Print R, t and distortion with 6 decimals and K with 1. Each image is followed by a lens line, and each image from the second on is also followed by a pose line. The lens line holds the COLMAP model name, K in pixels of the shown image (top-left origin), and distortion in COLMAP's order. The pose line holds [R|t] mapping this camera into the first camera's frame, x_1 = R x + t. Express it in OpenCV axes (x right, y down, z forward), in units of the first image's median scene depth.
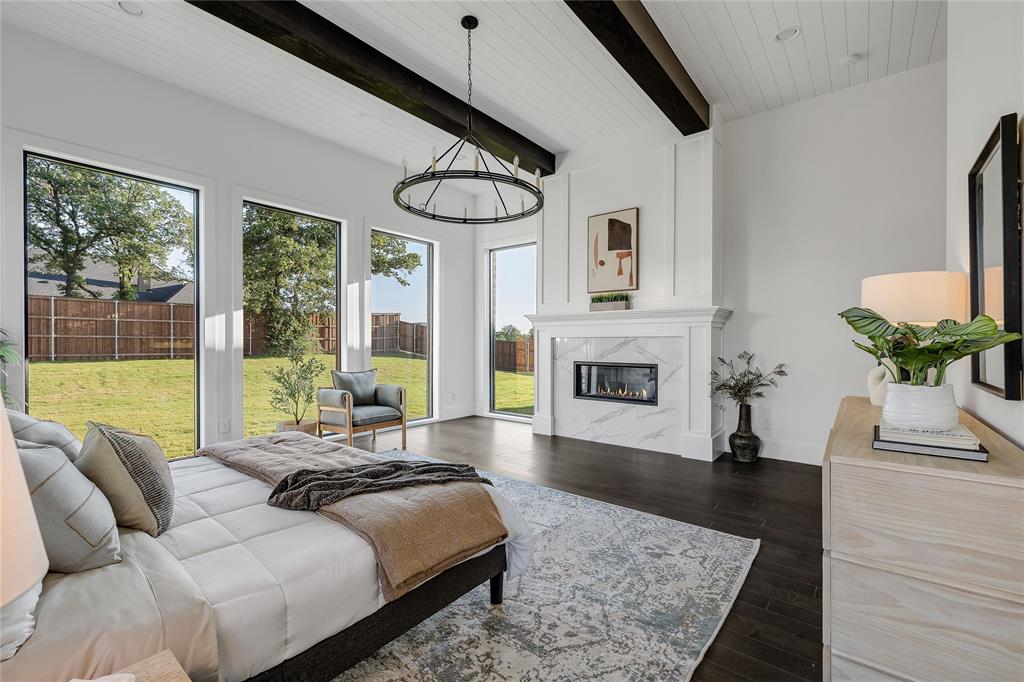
lens RADIAL K [[436.8, 0, 508.6], [0, 436.8, 338.4], [0, 0, 1]] dist [0.002700, 0.000266]
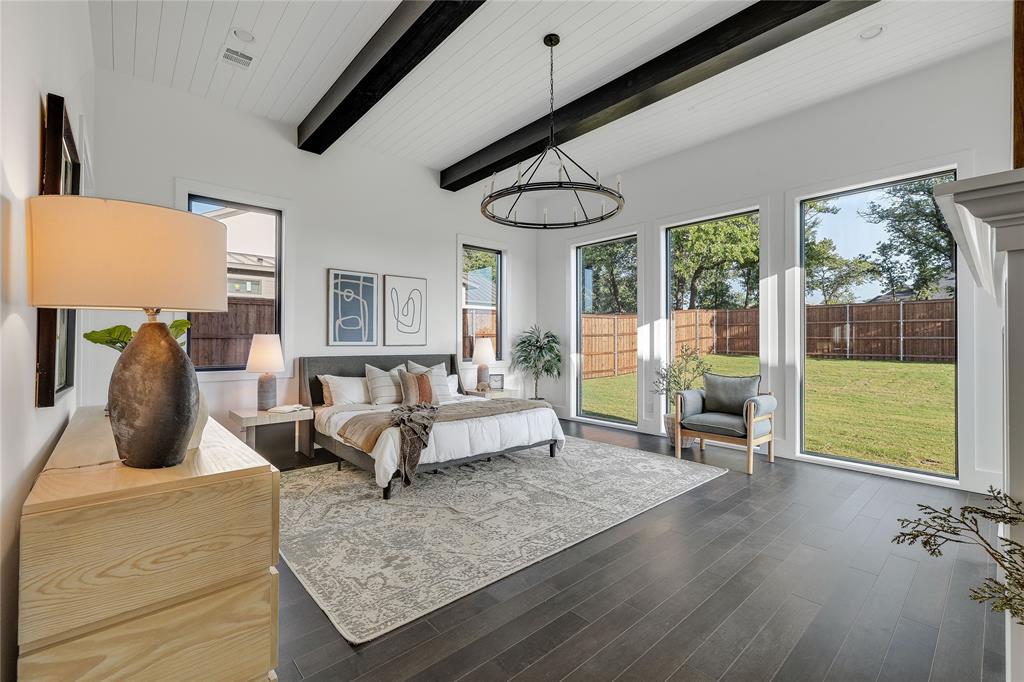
lens RADIAL K [[436.8, 0, 508.4], [0, 436.8, 342.3], [0, 0, 1]] dist [0.002700, 0.000266]
pose [[-0.163887, -0.000473, -0.986479, 1.222917], [0.005475, 0.999984, -0.001389, 0.011485], [0.986464, -0.005628, -0.163882, 1.381052]]
